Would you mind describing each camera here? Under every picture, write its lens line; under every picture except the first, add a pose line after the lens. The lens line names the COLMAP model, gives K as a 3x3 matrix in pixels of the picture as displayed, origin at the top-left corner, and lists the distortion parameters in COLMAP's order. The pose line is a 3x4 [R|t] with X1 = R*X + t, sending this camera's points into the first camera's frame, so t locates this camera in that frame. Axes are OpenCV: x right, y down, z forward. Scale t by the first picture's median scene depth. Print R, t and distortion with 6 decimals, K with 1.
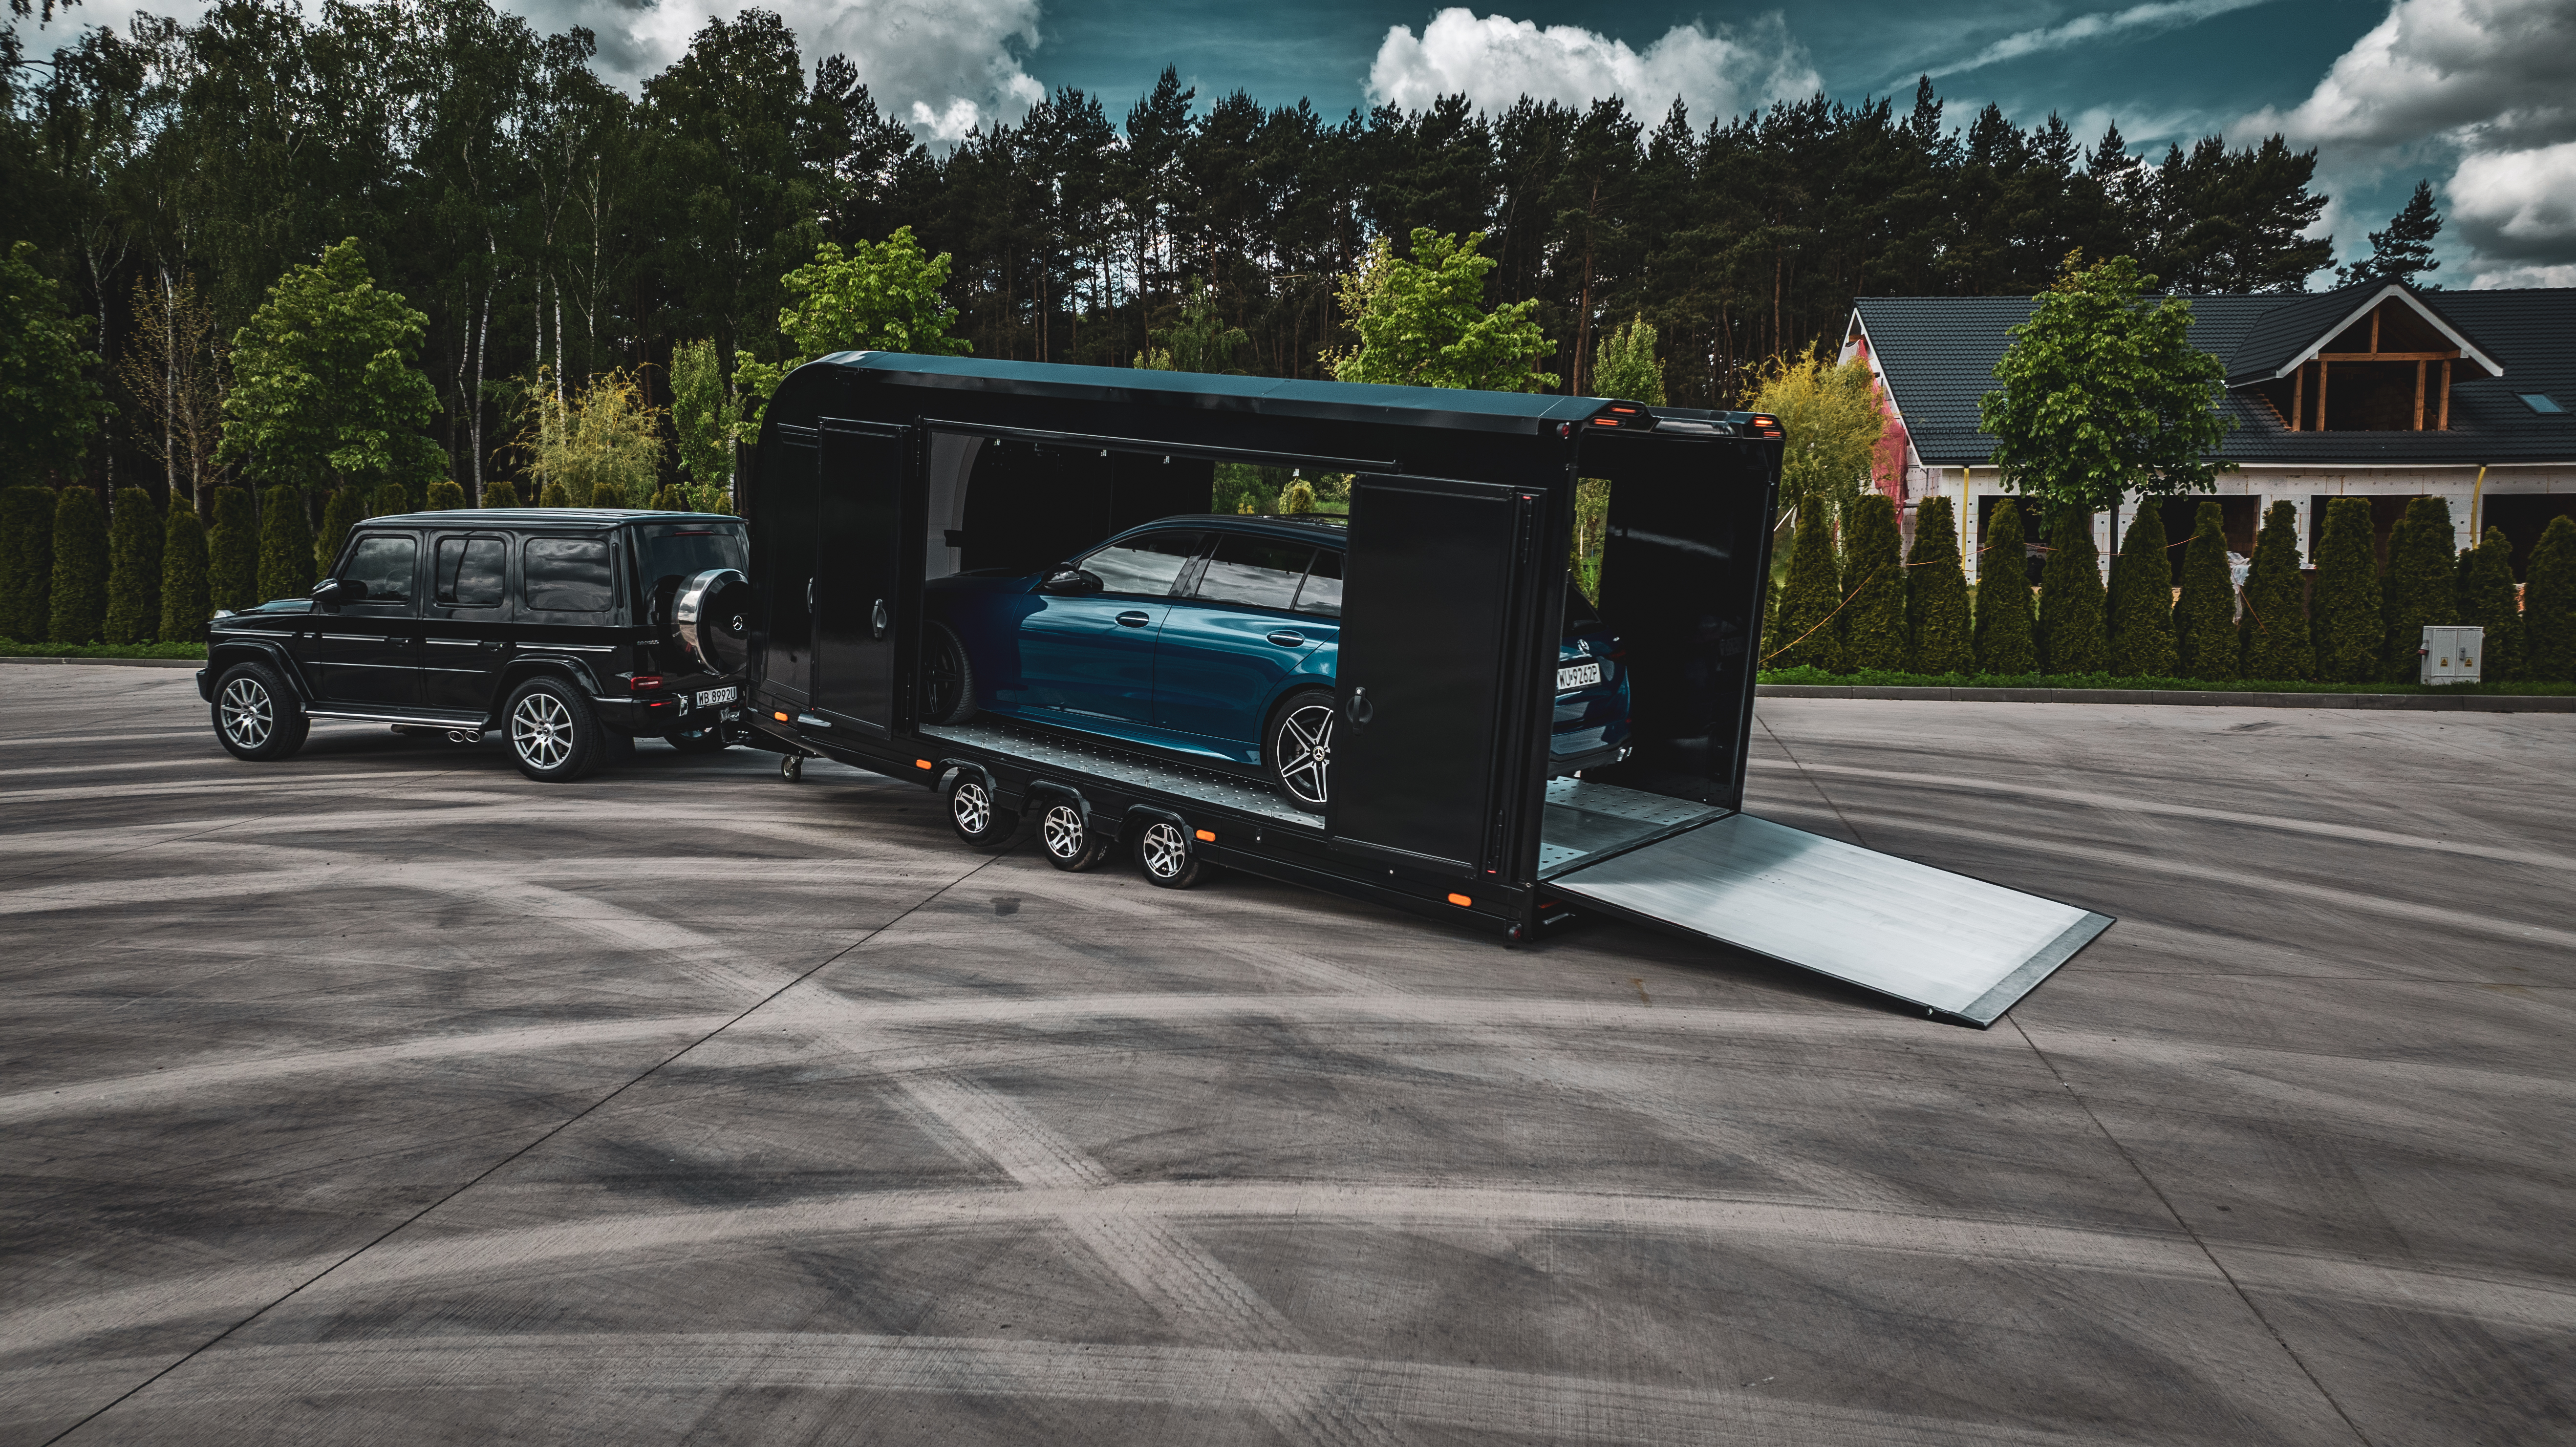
lens RADIAL K [[1821.5, 0, 1301.6], [0, 1821.5, 776.1], [0, 0, 1]] dist [-0.036146, 0.033039]
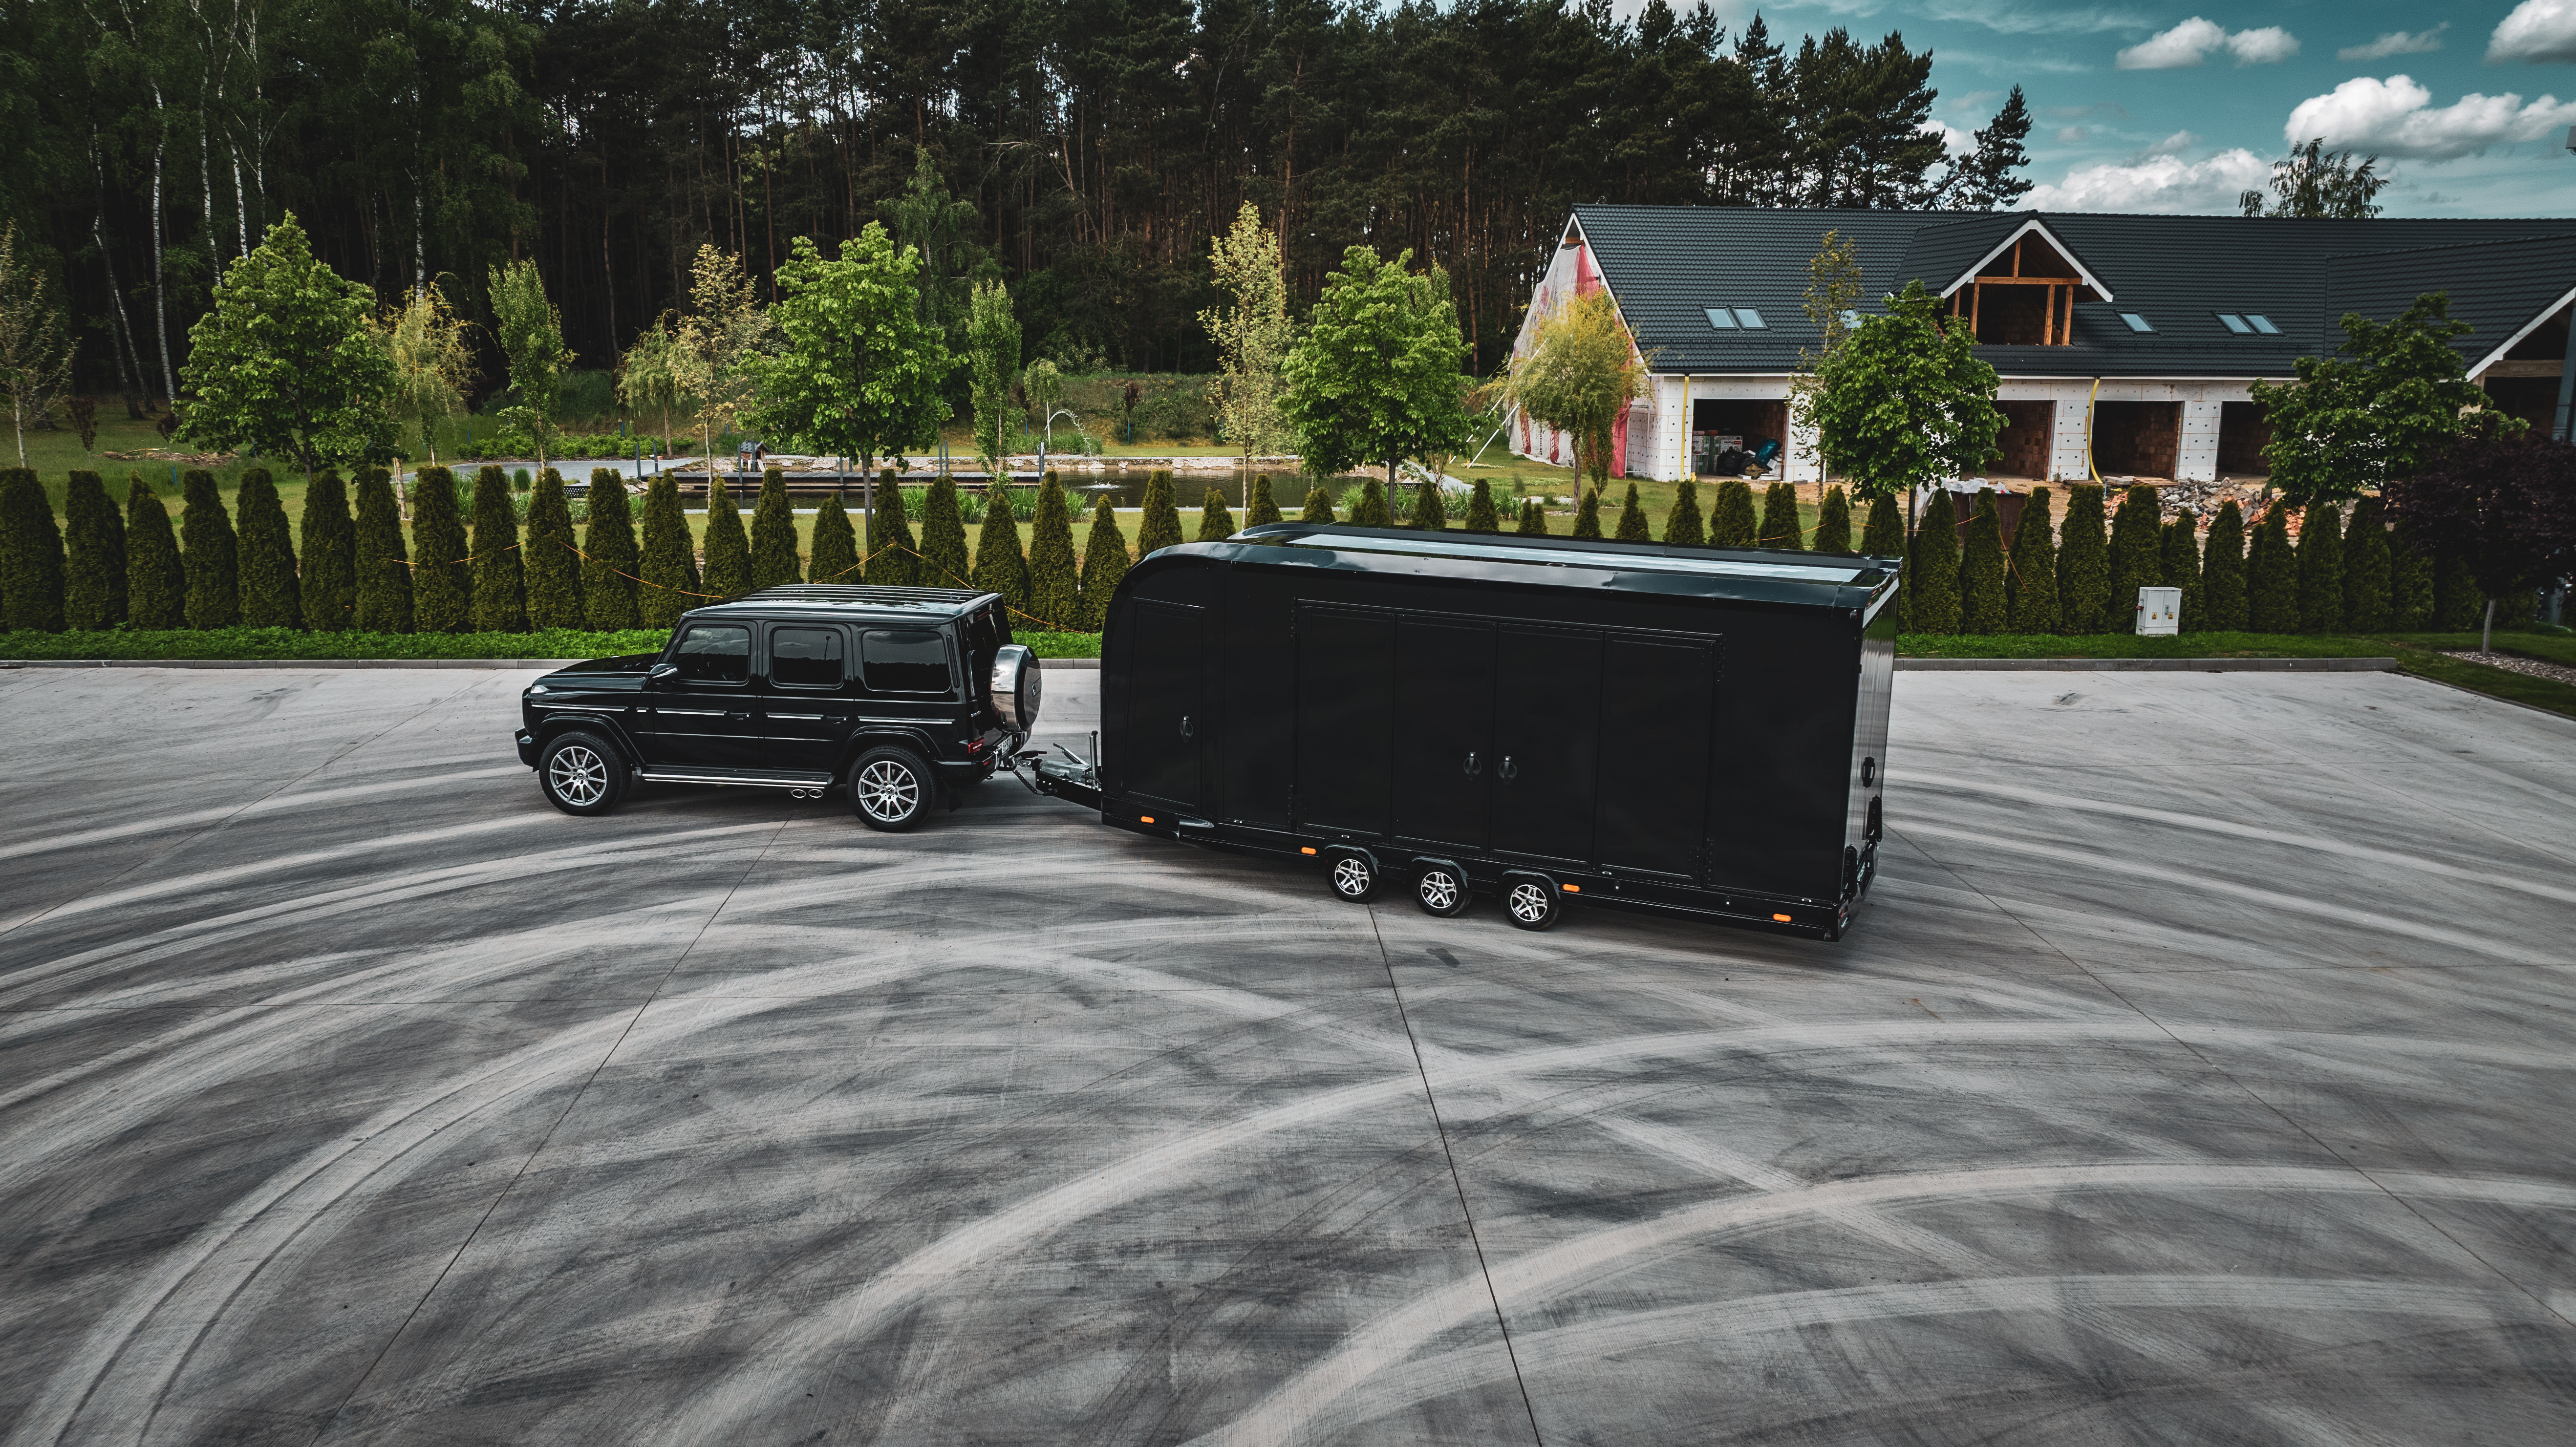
lens RADIAL K [[1821.5, 0, 1301.6], [0, 1821.5, 776.1], [0, 0, 1]] dist [-0.036146, 0.033039]
pose [[0.976783, -0.042667, 0.209941, -0.248587], [0.021062, 0.994345, 0.104093, -0.096784], [-0.213195, -0.097254, 0.972157, -0.152629]]
